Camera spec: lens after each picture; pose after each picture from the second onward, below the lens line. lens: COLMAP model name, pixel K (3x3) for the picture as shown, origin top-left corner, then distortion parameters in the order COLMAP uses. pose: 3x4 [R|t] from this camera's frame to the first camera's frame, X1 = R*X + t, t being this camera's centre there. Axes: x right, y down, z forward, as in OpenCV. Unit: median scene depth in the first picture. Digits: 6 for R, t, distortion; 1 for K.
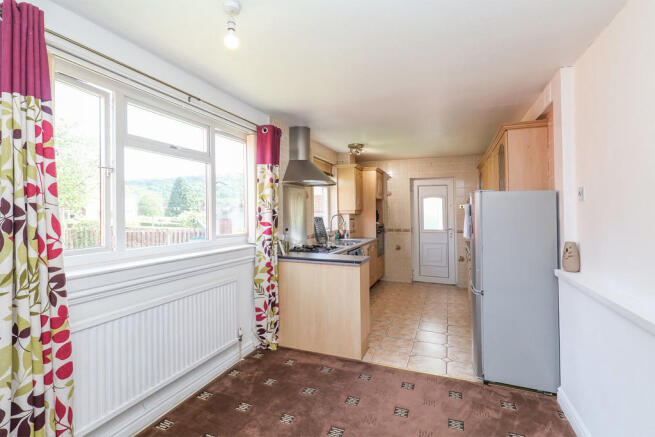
lens RADIAL K [[313.2, 0, 324.1], [0, 313.2, 210.0], [0, 0, 1]] dist [0.000270, -0.000029]
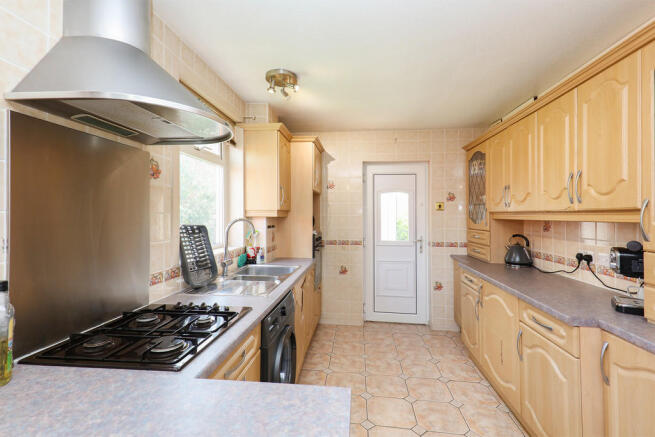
lens RADIAL K [[313.2, 0, 324.1], [0, 313.2, 210.0], [0, 0, 1]] dist [0.000270, -0.000029]
pose [[0.965353, 0.011063, 0.260714, 0.034032], [-0.009777, 0.999933, -0.006227, 0.002449], [-0.260765, 0.003462, 0.965396, 0.426702]]
